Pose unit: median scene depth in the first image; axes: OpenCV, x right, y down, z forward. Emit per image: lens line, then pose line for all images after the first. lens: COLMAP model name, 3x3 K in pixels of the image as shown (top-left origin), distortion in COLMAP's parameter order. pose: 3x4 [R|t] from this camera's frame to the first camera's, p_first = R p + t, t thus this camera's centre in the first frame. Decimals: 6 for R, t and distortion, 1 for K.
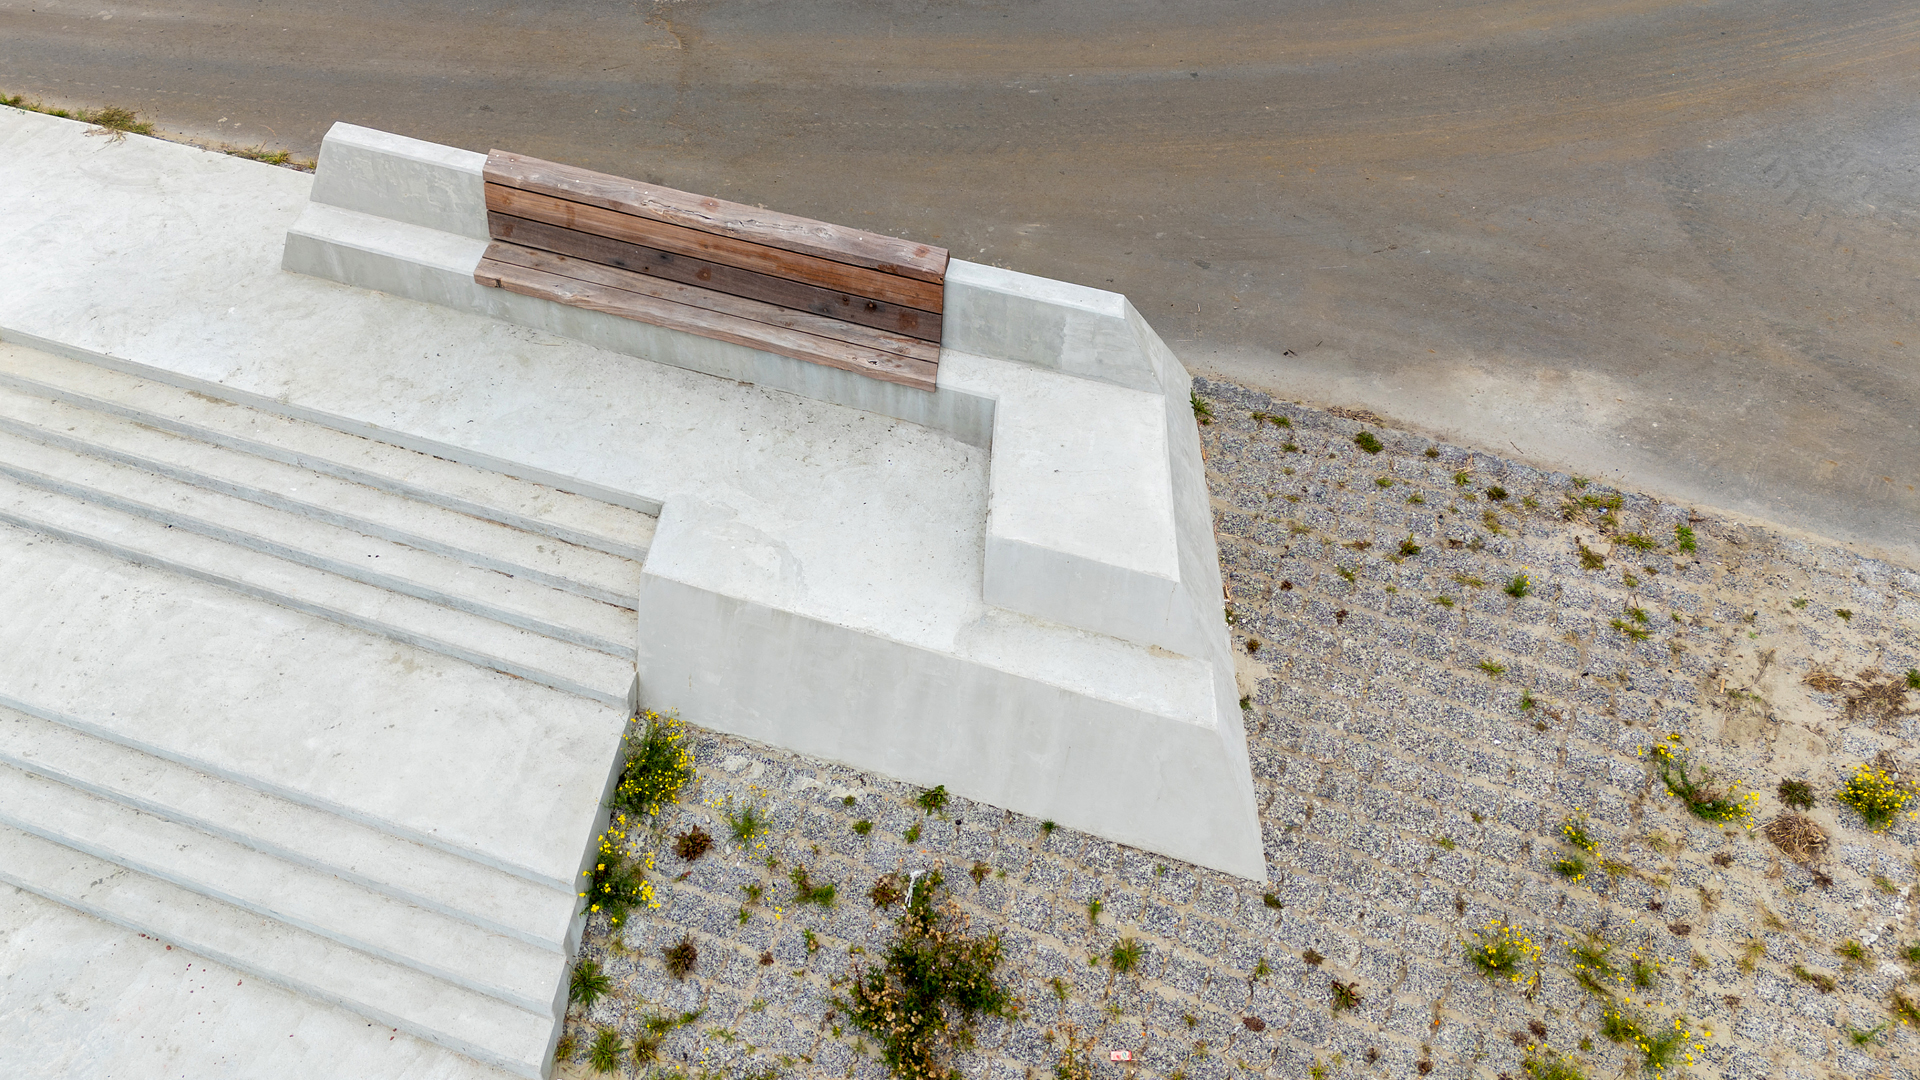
lens RADIAL K [[1420.5, 0, 960.0], [0, 1420.5, 540.0], [0, 0, 1]] dist [0.075996, -0.061353]
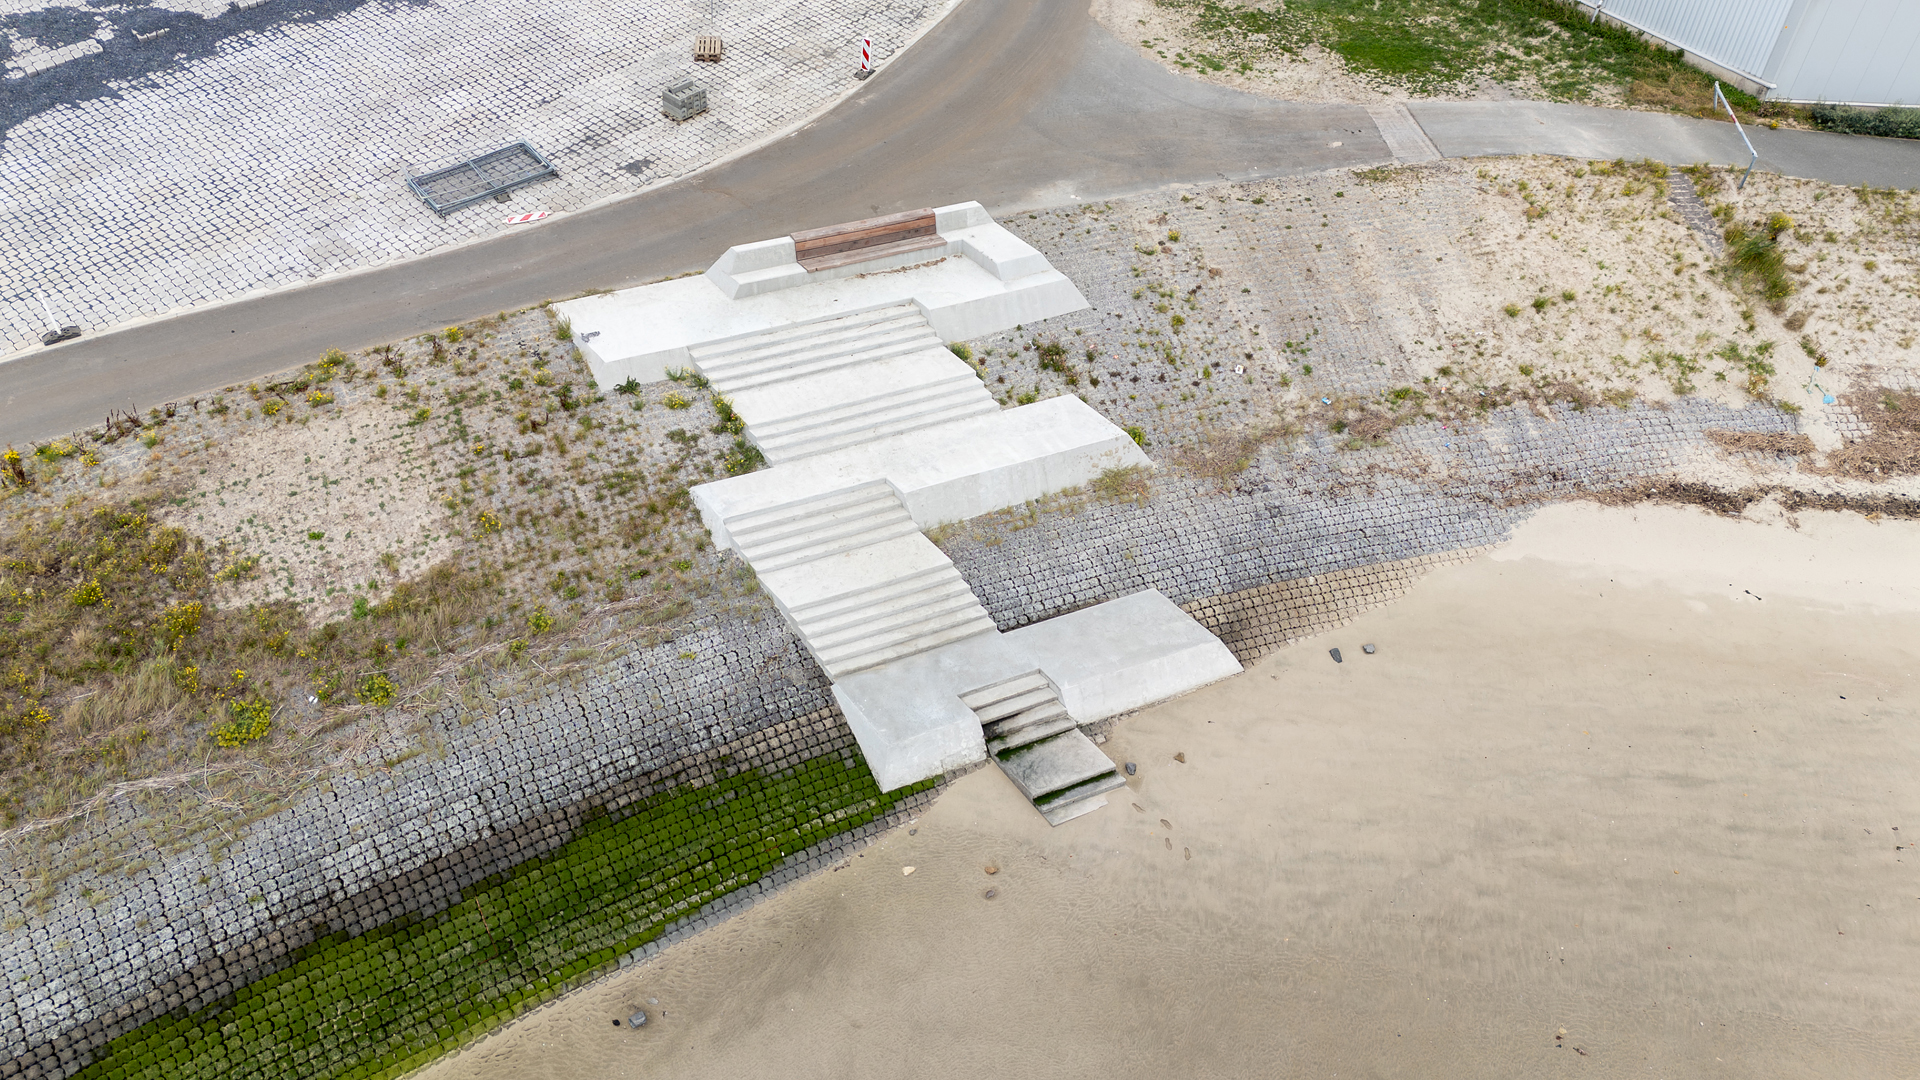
lens RADIAL K [[1420.5, 0, 960.0], [0, 1420.5, 540.0], [0, 0, 1]] dist [0.075996, -0.061353]
pose [[0.729859, -0.465557, 0.500562, -2.137355], [0.461332, 0.875806, 0.141901, 0.054503], [-0.504458, 0.127357, 0.853992, -1.990111]]
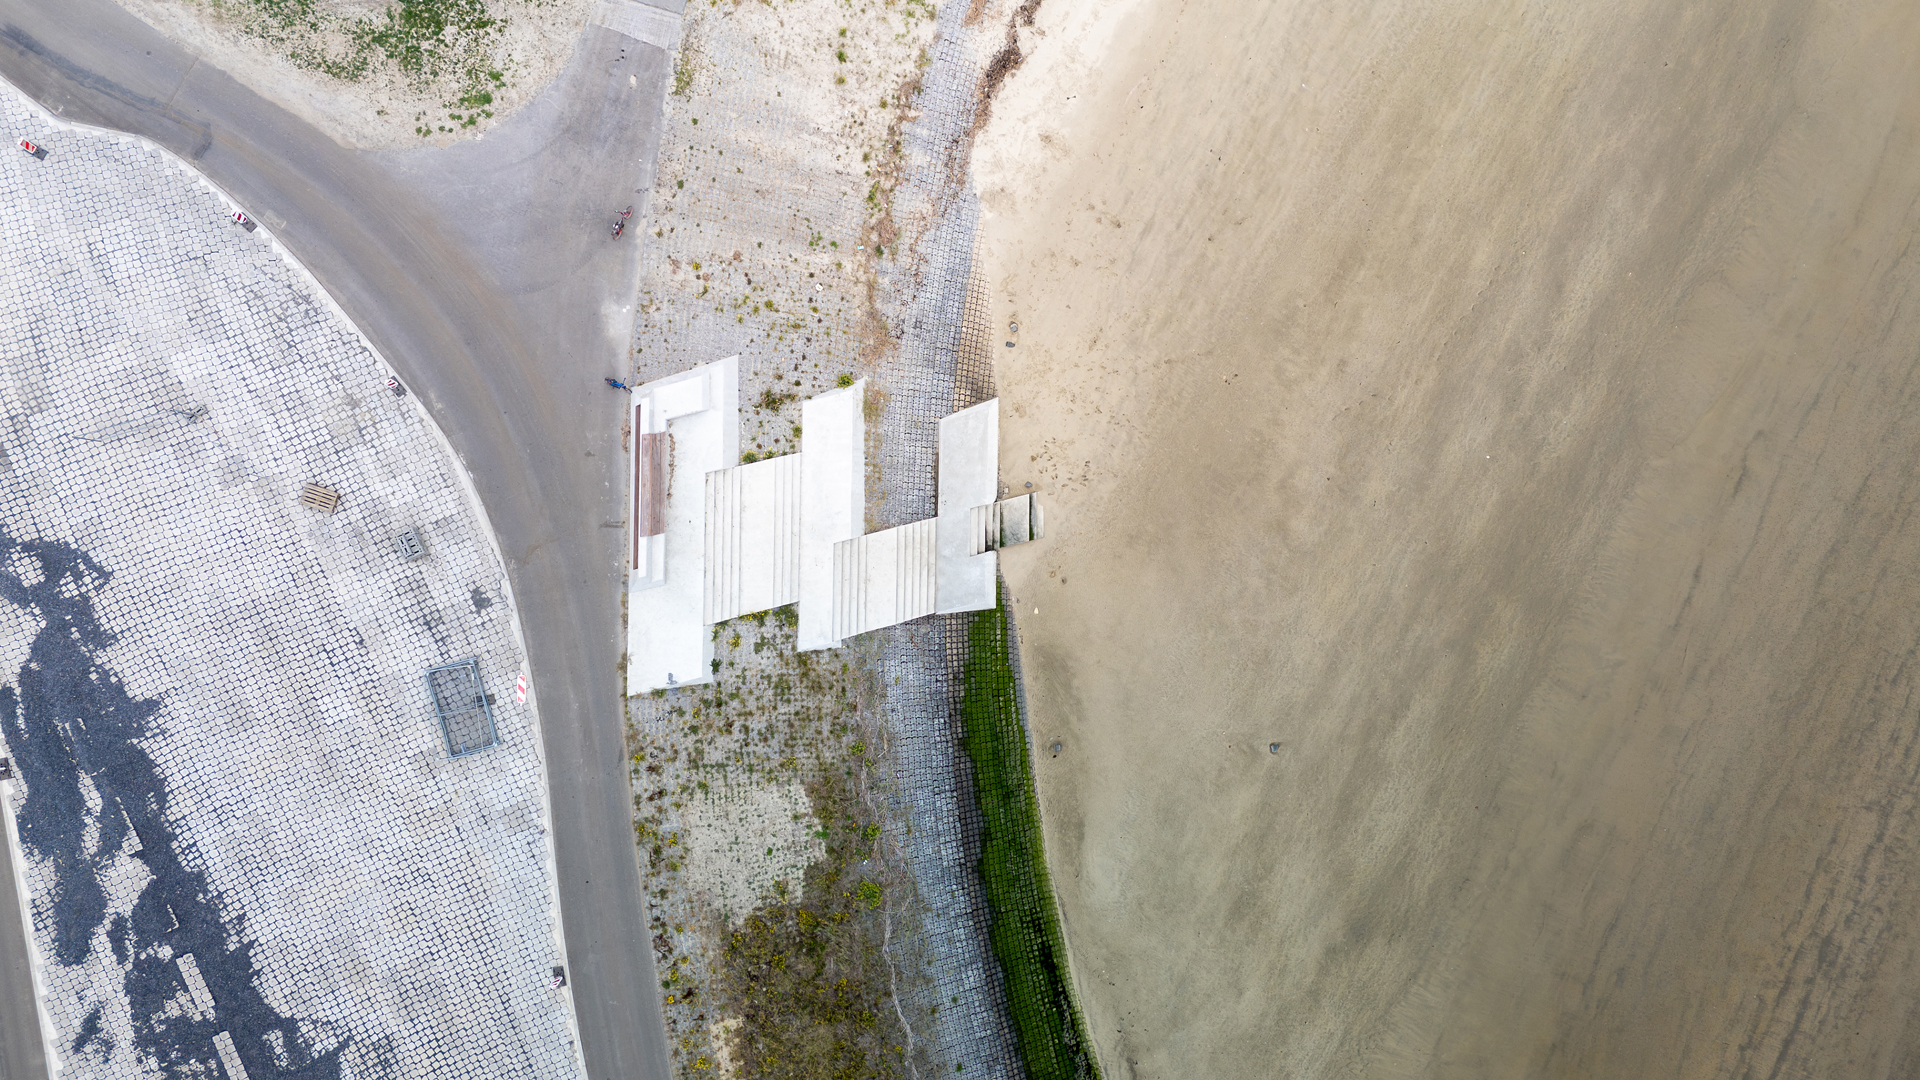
lens RADIAL K [[1336.8, 0, 960.0], [0, 1336.8, 540.0], [0, 0, 1]] dist [0.101750, -0.084112]
pose [[-0.321276, -0.945967, -0.043916, -0.519502], [0.626074, -0.246968, 0.739620, -3.153881], [-0.710502, 0.210128, 0.671590, -2.966608]]
